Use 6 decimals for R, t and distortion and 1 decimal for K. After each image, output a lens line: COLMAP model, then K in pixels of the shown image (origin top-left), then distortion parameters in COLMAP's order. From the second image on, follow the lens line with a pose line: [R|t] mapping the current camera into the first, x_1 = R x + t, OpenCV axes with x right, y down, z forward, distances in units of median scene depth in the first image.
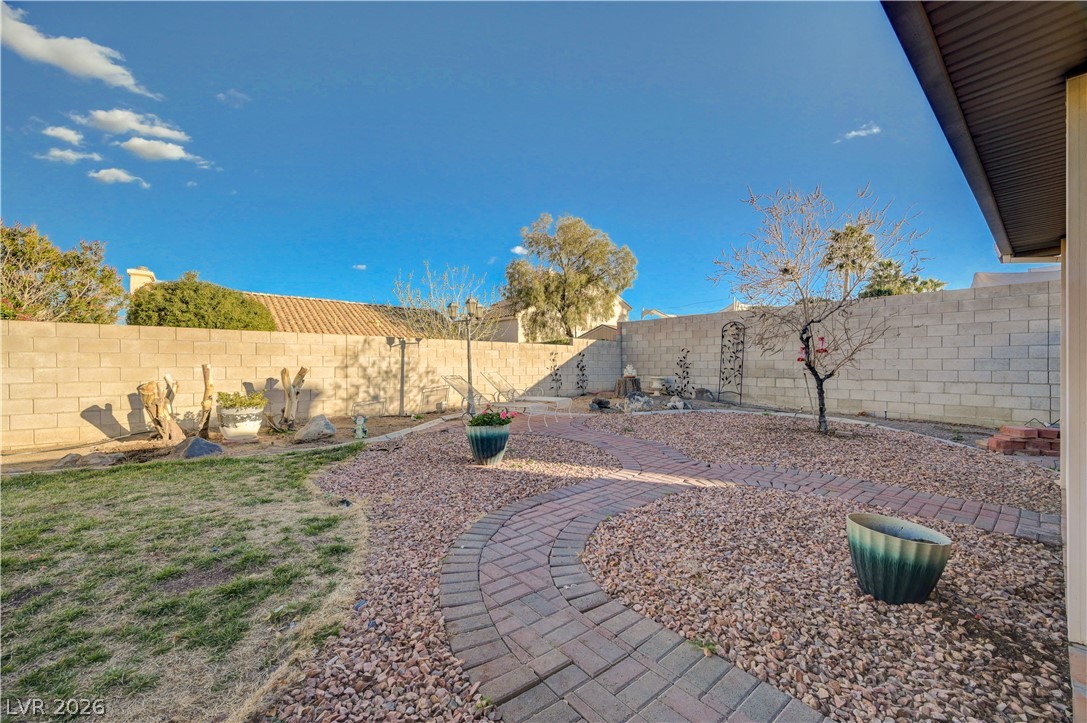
lens RADIAL K [[426.8, 0, 545.7], [0, 426.8, 364.6], [0, 0, 1]] dist [0.006668, -0.000023]
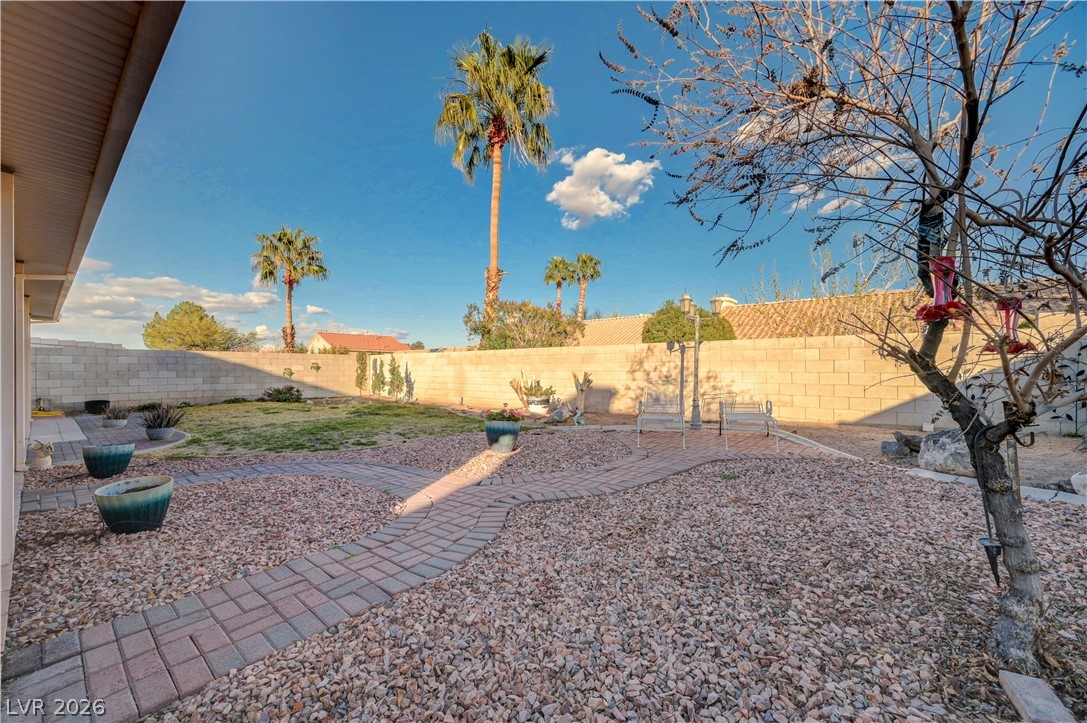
lens RADIAL K [[426.8, 0, 545.3], [0, 426.8, 366.4], [0, 0, 1]] dist [0.006668, -0.000023]
pose [[0.181910, -0.005366, -0.983300, 0.609472], [0.007815, 0.999961, -0.004011, -0.005571], [0.983284, -0.006955, 0.181945, 0.516889]]
